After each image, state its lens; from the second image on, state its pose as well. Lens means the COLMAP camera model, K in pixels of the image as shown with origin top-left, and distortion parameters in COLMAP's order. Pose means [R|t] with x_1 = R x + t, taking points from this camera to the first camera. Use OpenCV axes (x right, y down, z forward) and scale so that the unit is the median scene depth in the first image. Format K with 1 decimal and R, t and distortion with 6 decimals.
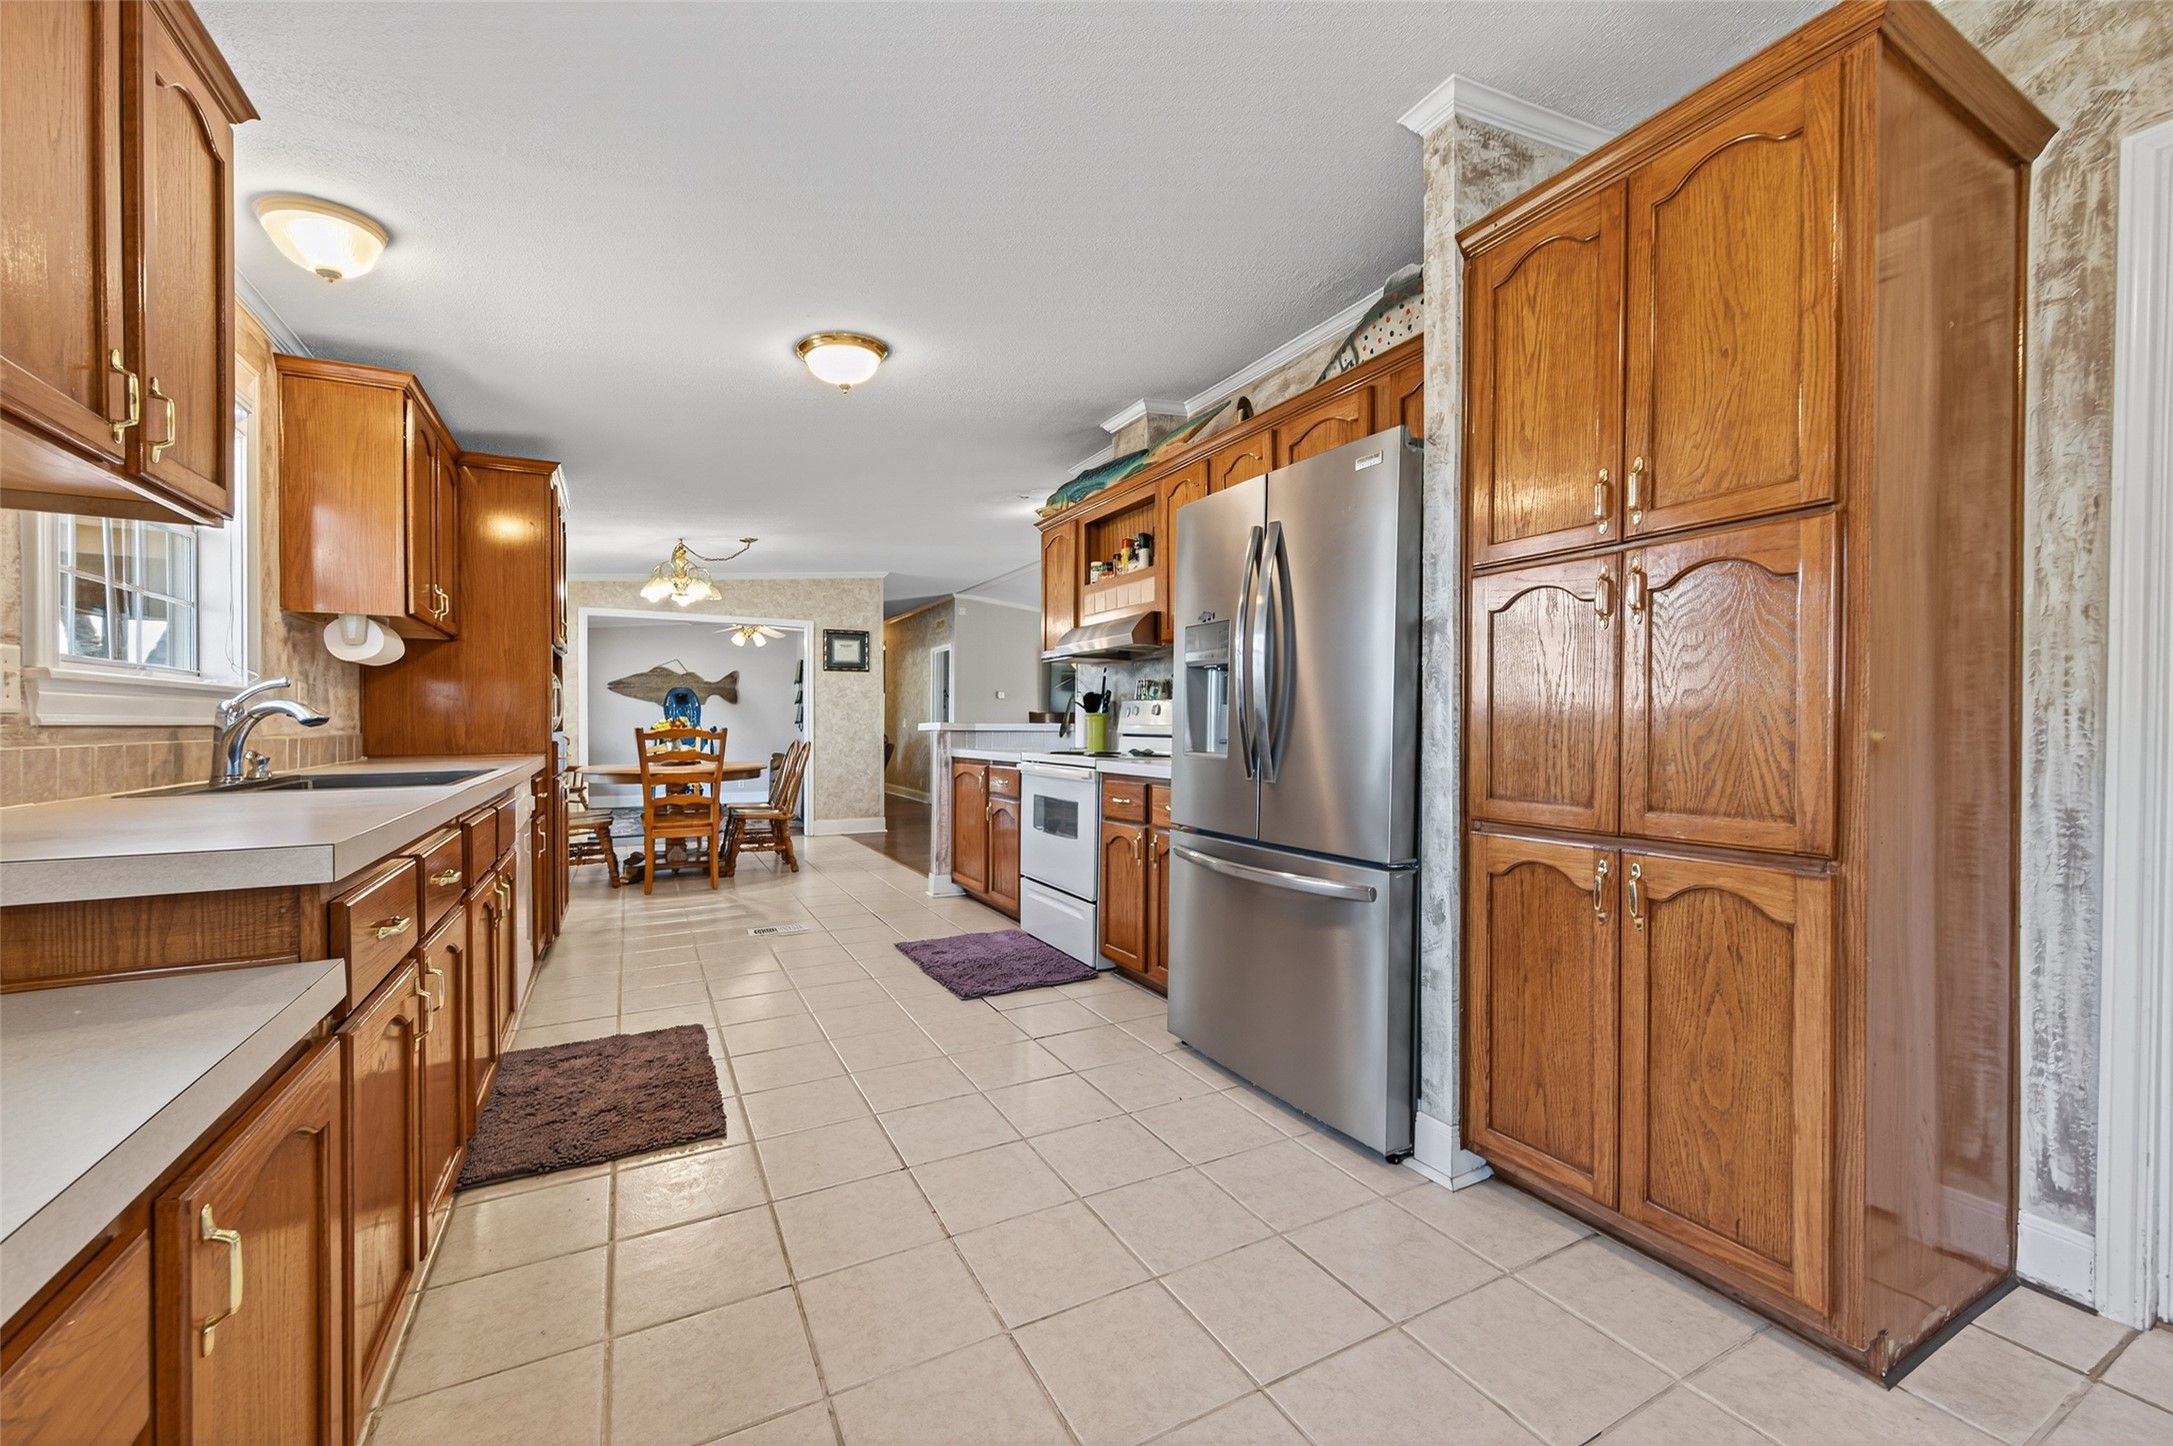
lens RADIAL K [[843.9, 0, 1078.1], [0, 843.9, 727.3], [0, 0, 1]] dist [0.016720, -0.004116]
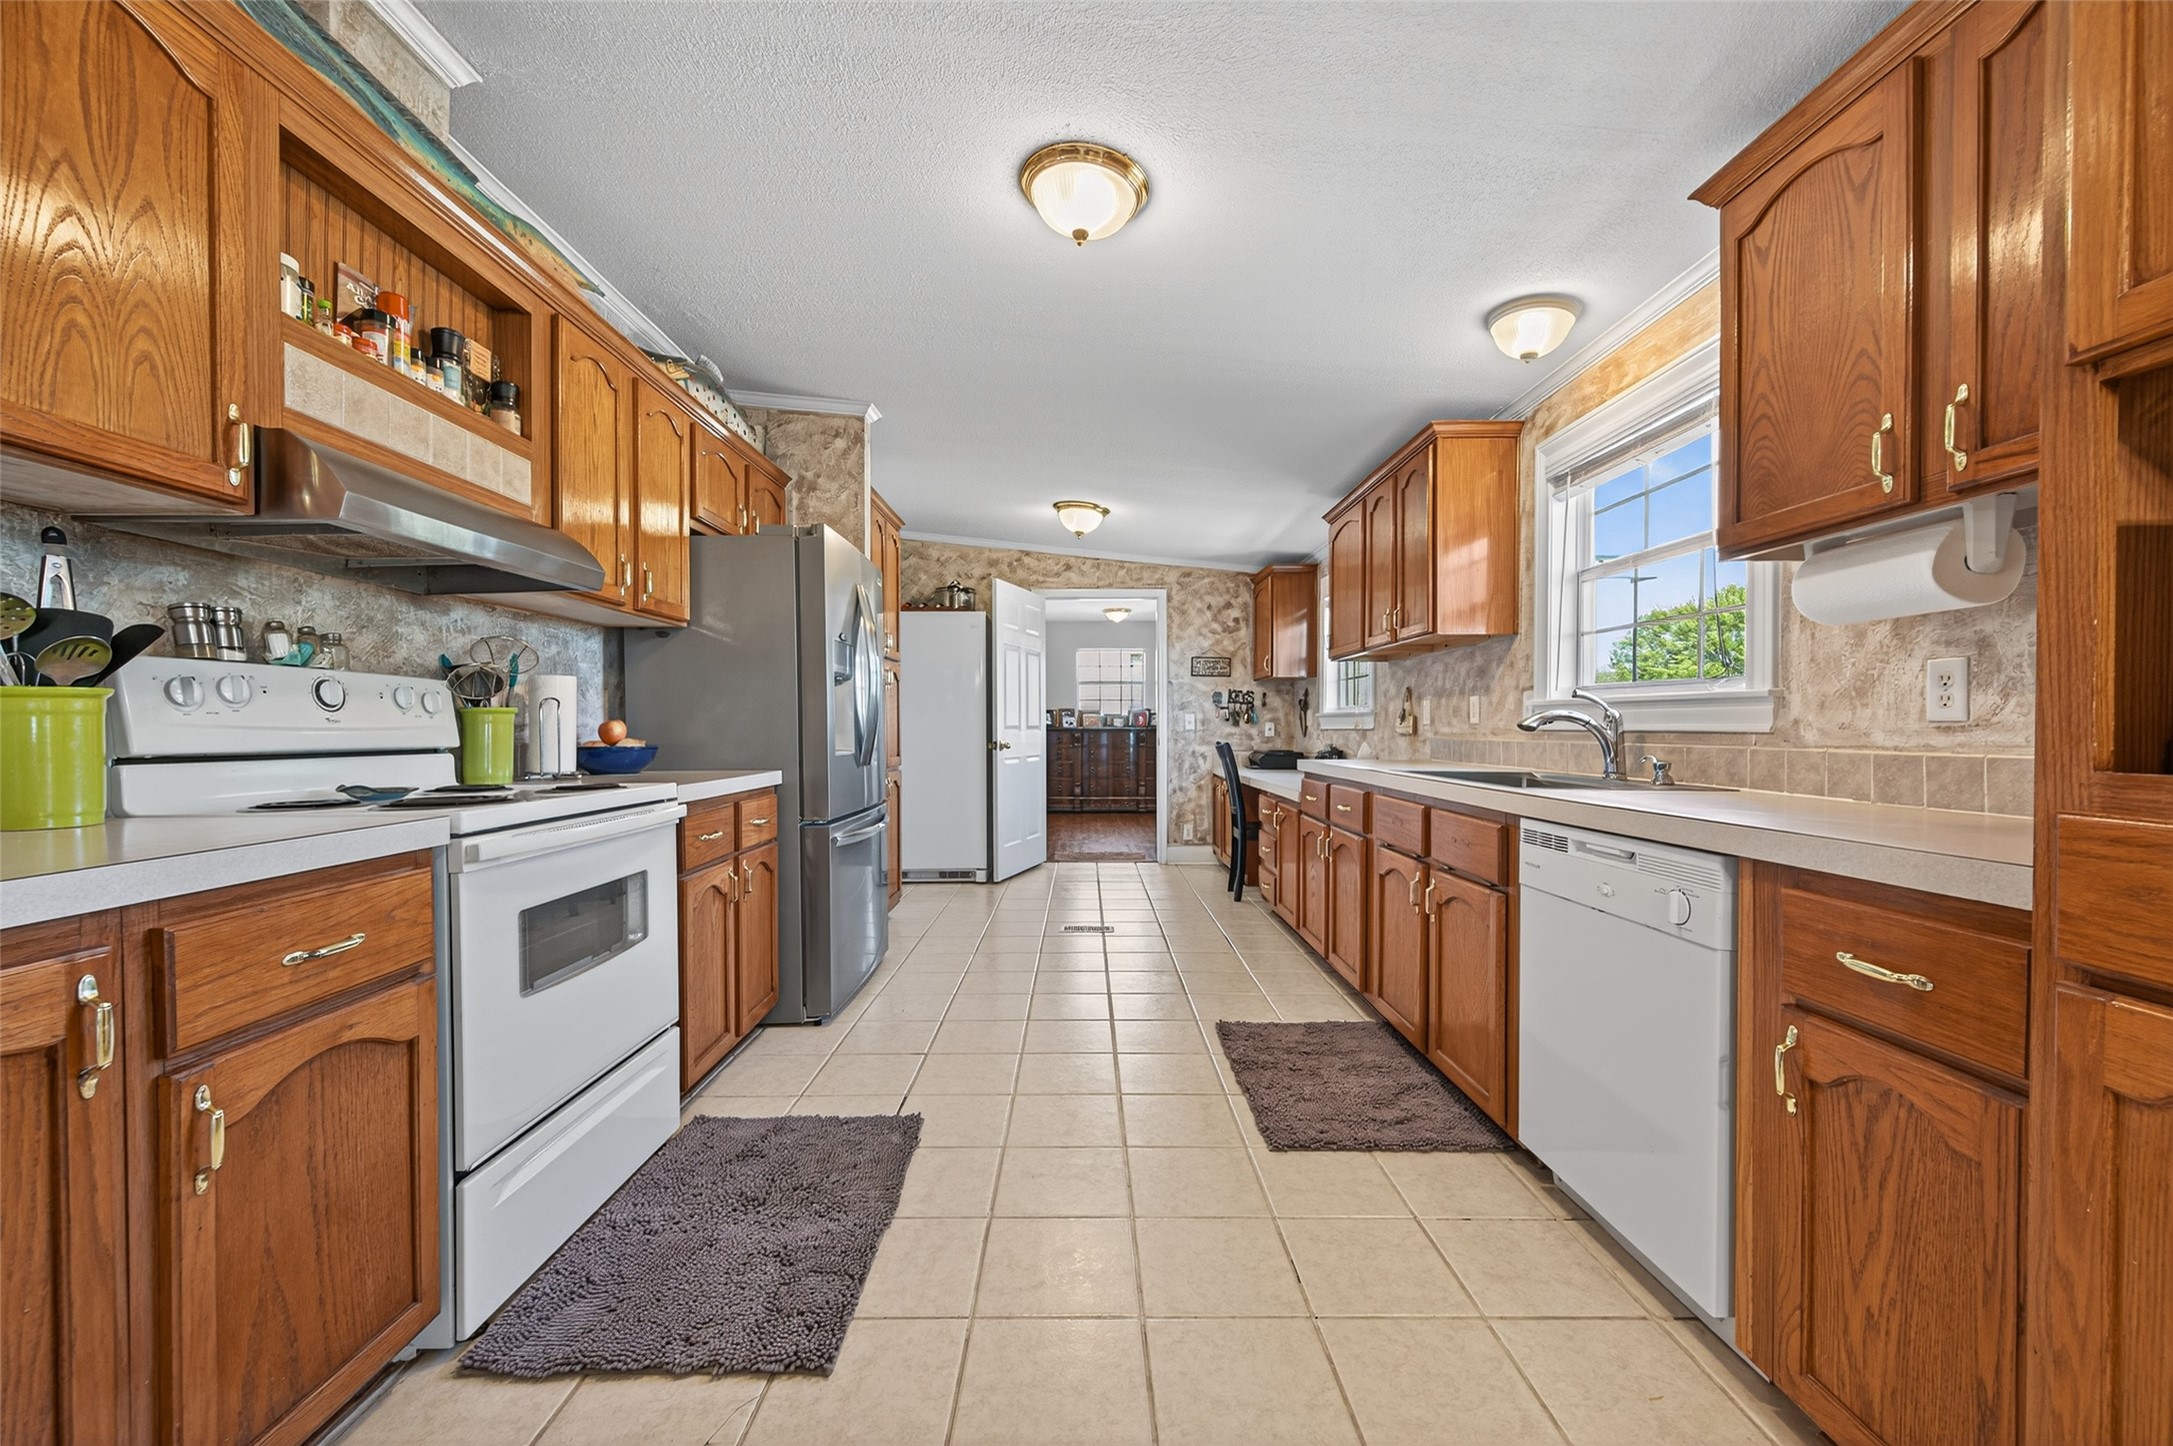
lens RADIAL K [[842.4, 0, 1088.8], [0, 842.4, 728.1], [0, 0, 1]] dist [0.003954, -0.000390]
pose [[-0.885404, -0.003152, 0.464811, -0.607842], [-0.000379, 0.999982, 0.006058, -0.008736], [-0.464821, 0.005188, -0.885389, 1.622566]]
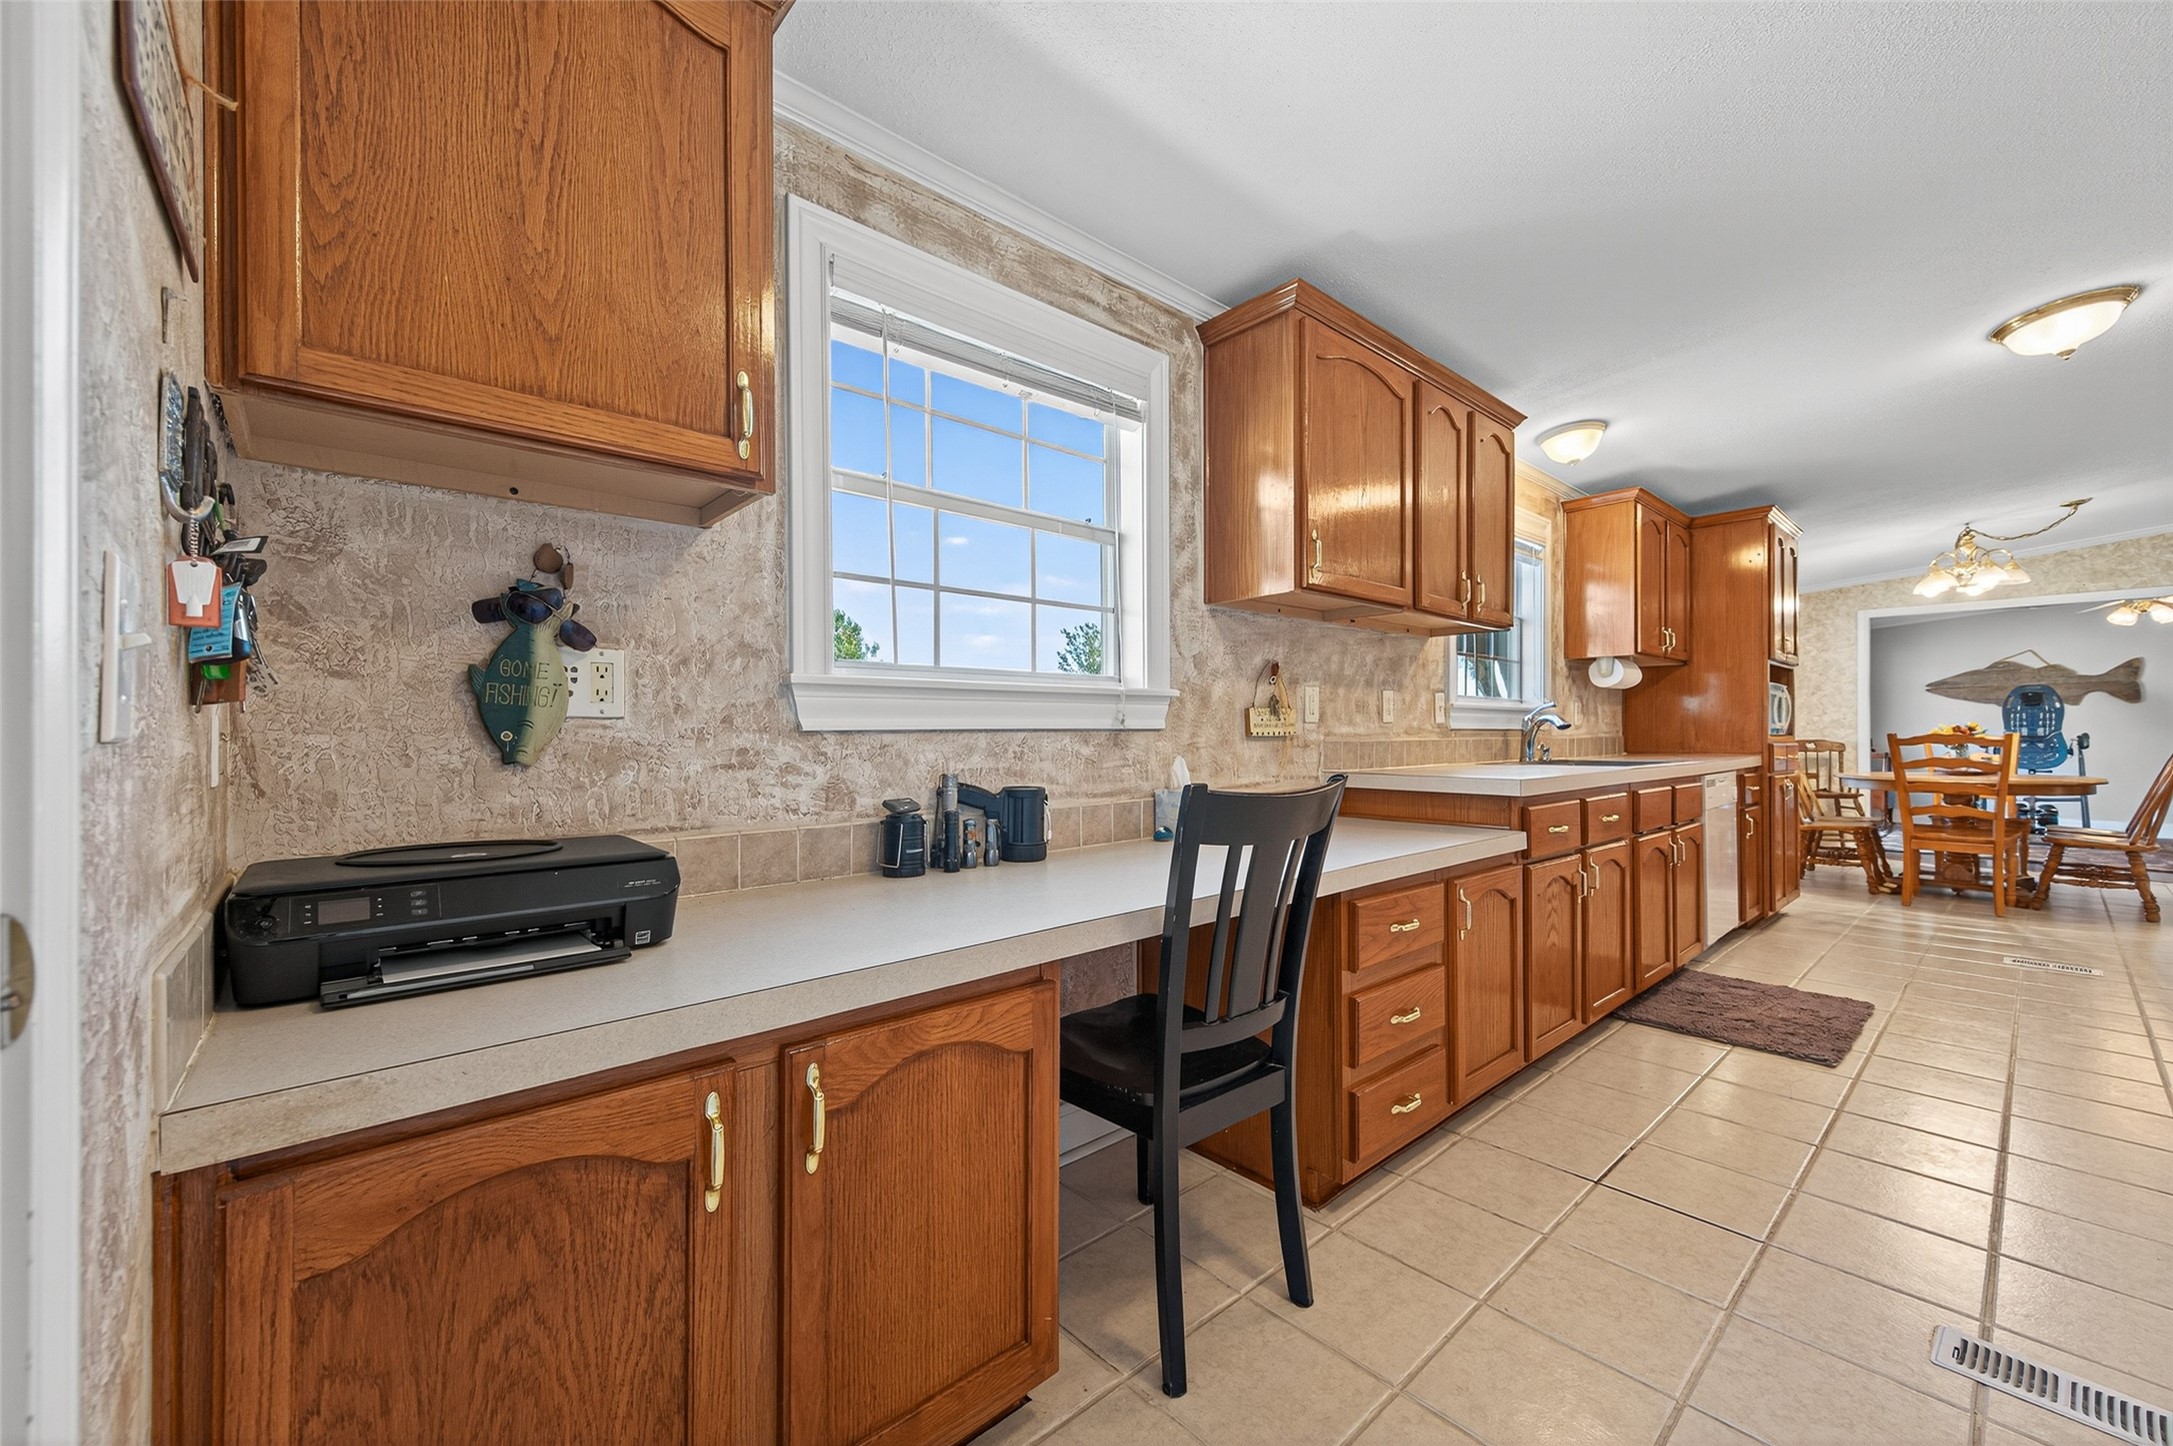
lens RADIAL K [[842.4, 0, 1088.8], [0, 842.4, 728.1], [0, 0, 1]] dist [0.003954, -0.000390]
pose [[0.236170, -0.005705, -0.971695, 0.355198], [-0.002681, 0.999975, -0.006523, 0.006123], [0.971708, 0.004146, 0.236149, -0.222310]]
